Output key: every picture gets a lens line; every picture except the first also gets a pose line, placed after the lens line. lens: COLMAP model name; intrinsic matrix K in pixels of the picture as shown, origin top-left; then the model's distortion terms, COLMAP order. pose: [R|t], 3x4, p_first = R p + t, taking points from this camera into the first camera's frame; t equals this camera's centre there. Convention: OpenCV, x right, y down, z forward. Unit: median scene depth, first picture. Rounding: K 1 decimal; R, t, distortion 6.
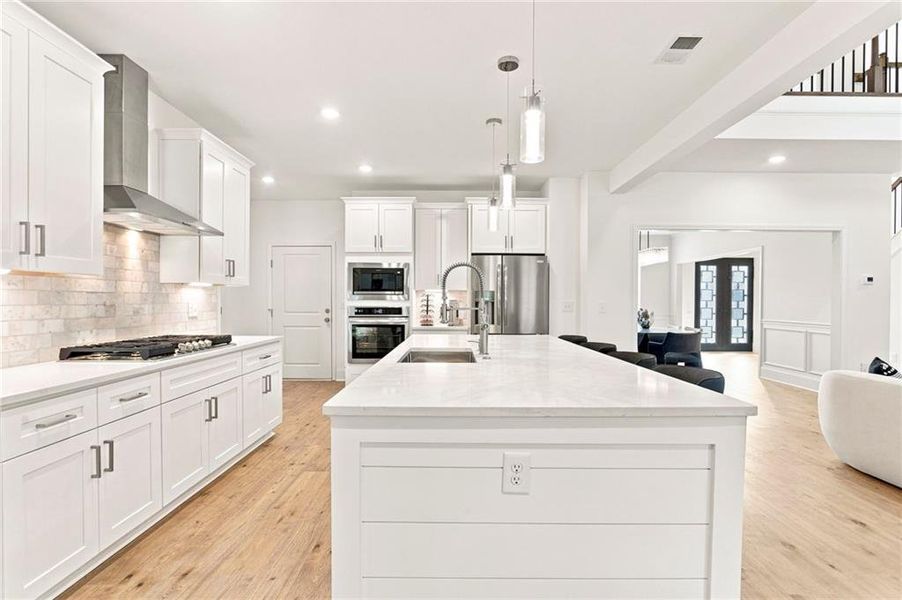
lens RADIAL K [[433.4, 0, 447.7], [0, 433.4, 305.0], [0, 0, 1]] dist [-0.016840, 0.002503]
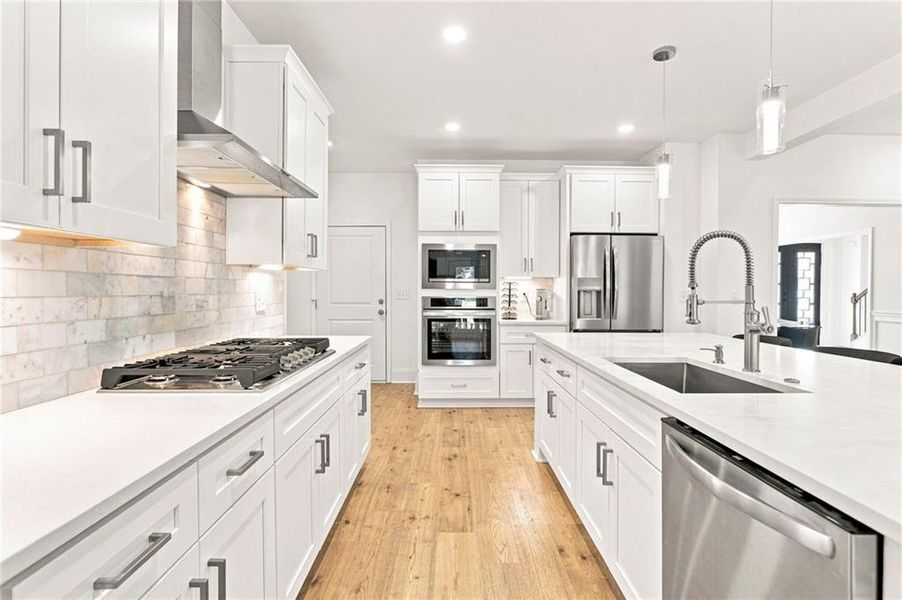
lens RADIAL K [[433.4, 0, 450.6], [0, 433.4, 294.1], [0, 0, 1]] dist [-0.016840, 0.002503]
pose [[0.999950, -0.000182, 0.010003, -0.281300], [0.000185, 1.000000, -0.000274, -0.002053], [-0.010003, 0.000276, 0.999950, 0.262801]]
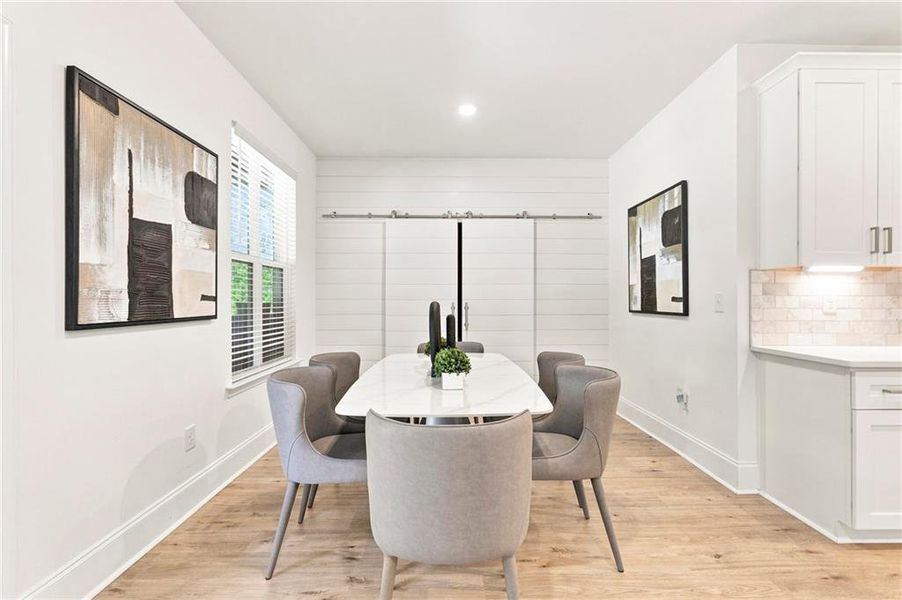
lens RADIAL K [[433.4, 0, 443.2], [0, 433.4, 299.0], [0, 0, 1]] dist [-0.016840, 0.002503]
pose [[0.001795, 0.000799, -0.999998, 0.124694], [-0.006249, 0.999980, 0.000787, 0.010102], [0.999979, 0.006248, 0.001800, -0.128208]]
